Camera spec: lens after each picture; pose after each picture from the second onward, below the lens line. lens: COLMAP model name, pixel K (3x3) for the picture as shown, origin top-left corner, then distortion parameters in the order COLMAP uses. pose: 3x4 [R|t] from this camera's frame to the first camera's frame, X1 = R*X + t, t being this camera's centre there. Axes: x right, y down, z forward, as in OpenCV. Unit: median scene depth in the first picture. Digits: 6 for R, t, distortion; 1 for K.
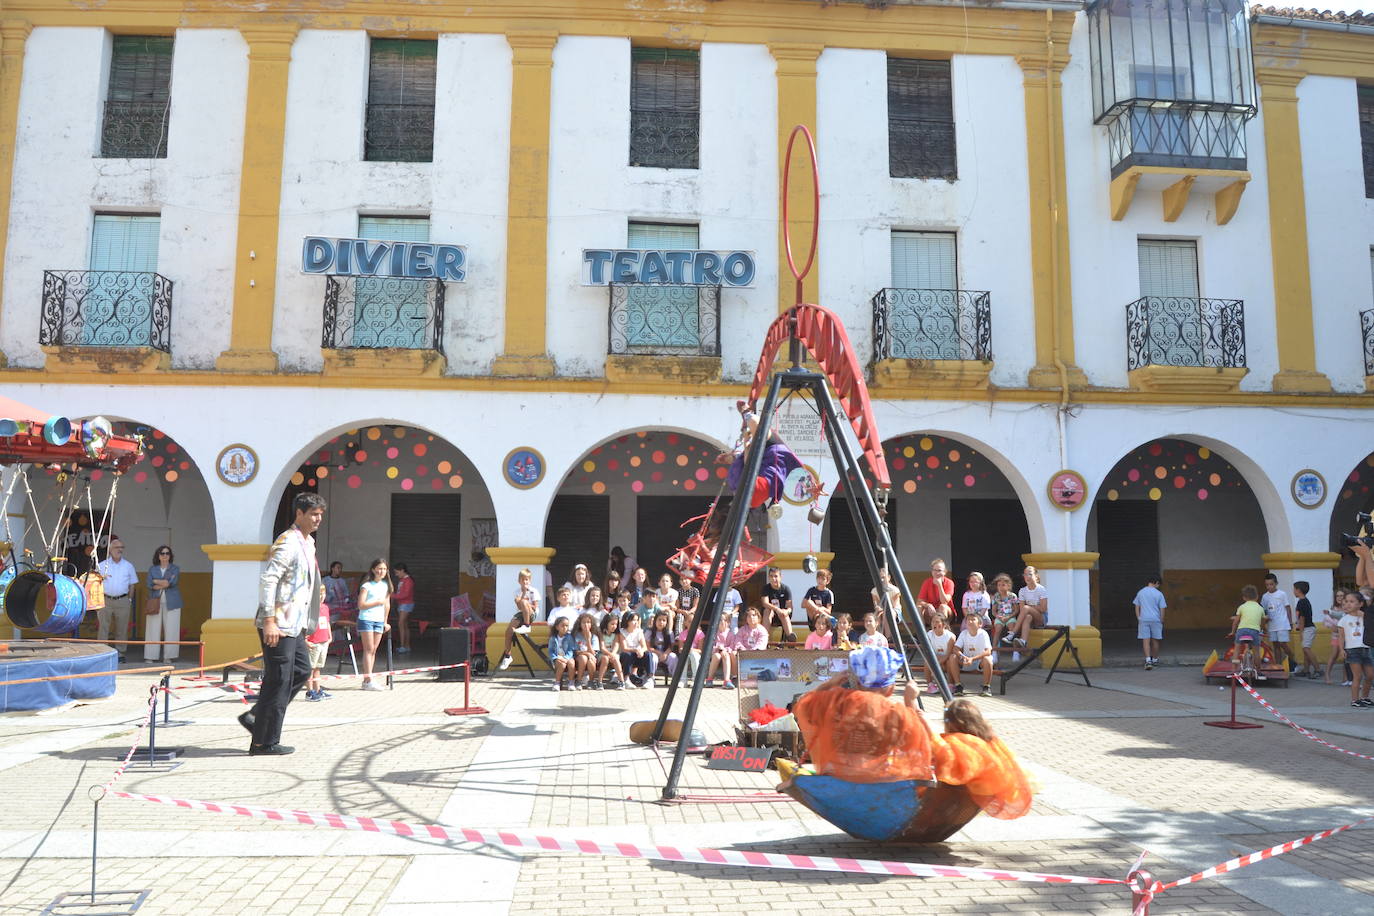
lens RADIAL K [[1099.4, 0, 687.0], [0, 1099.4, 458.0], [0, 0, 1]] dist [-0.089349, 0.030066]
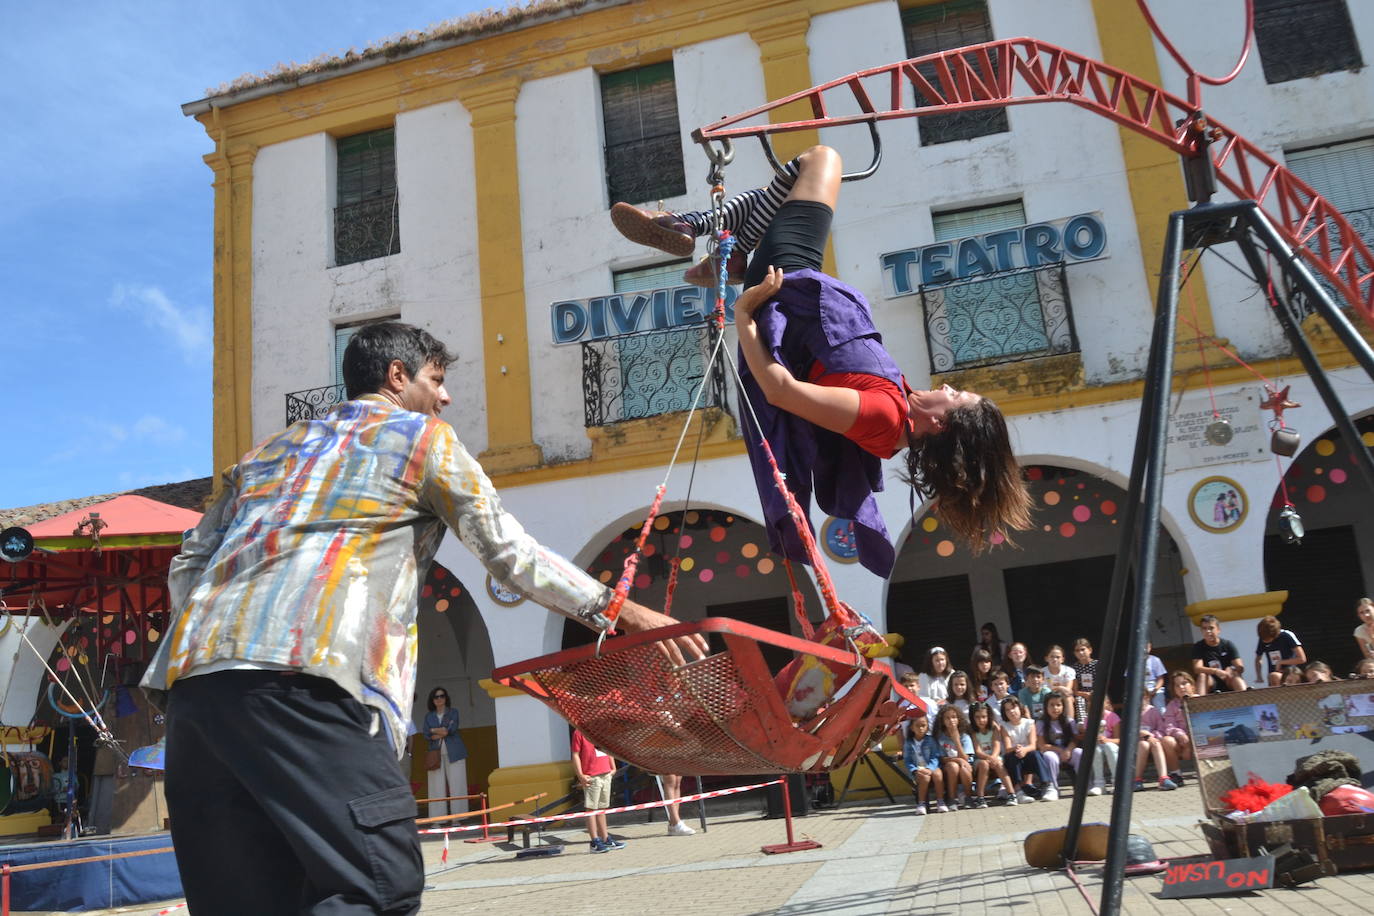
lens RADIAL K [[1195.7, 0, 687.0], [0, 1195.7, 458.0], [0, 0, 1]] dist [-0.088917, 0.020535]
pose [[0.944216, -0.161546, -0.286981, -0.002750], [0.129383, 0.983320, -0.127833, 0.048197], [0.302845, 0.083571, 0.949369, 0.150912]]
